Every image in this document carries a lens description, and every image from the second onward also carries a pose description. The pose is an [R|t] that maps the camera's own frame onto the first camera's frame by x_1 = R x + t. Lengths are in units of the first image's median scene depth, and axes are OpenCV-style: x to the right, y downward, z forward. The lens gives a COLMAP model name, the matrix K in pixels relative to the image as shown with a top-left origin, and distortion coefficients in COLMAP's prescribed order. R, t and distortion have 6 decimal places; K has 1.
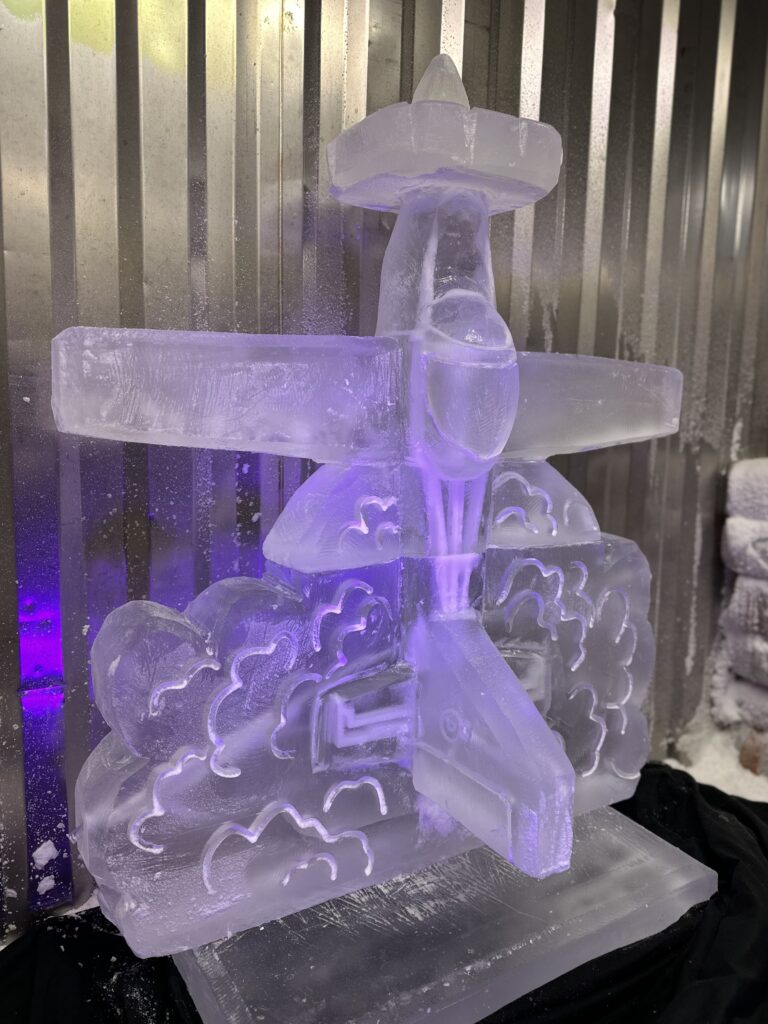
lens RADIAL K [[717.7, 0, 392.3], [0, 717.7, 514.2], [0, 0, 1]] dist [0.002932, -0.015327]
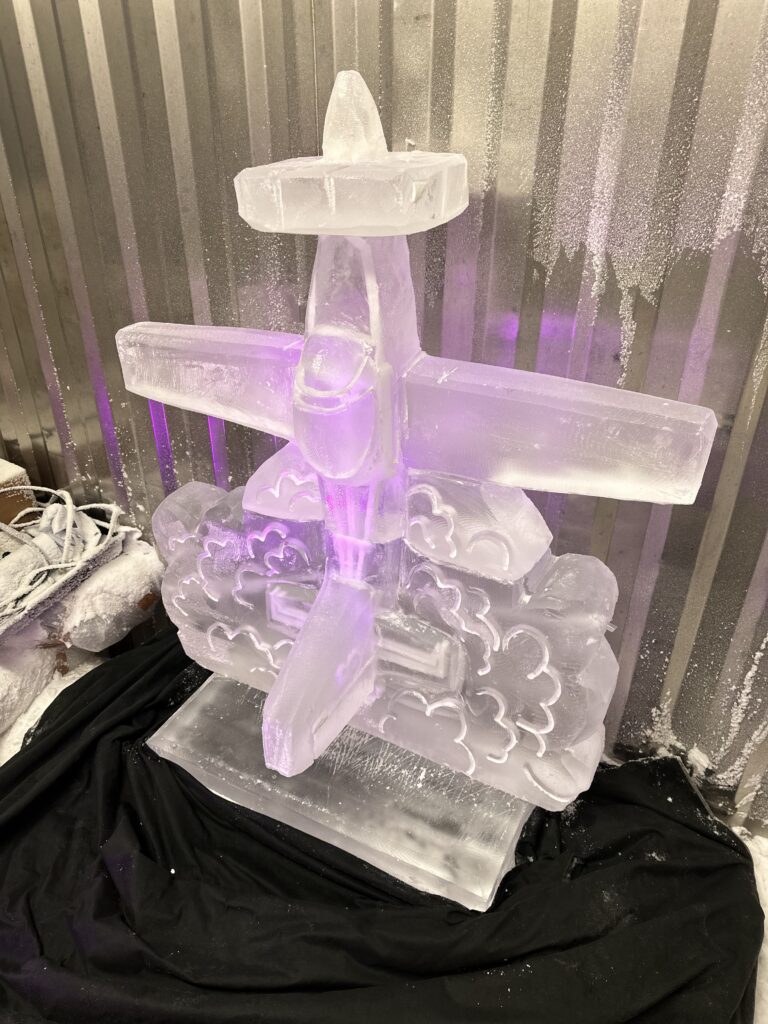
lens RADIAL K [[717.7, 0, 384.8], [0, 717.7, 513.9], [0, 0, 1]] dist [0.002932, -0.015327]
pose [[0.541967, 0.423436, -0.725929, 1.072551], [-0.099751, 0.890096, 0.444723, -0.569342], [0.834459, -0.168613, 0.524641, 0.475581]]
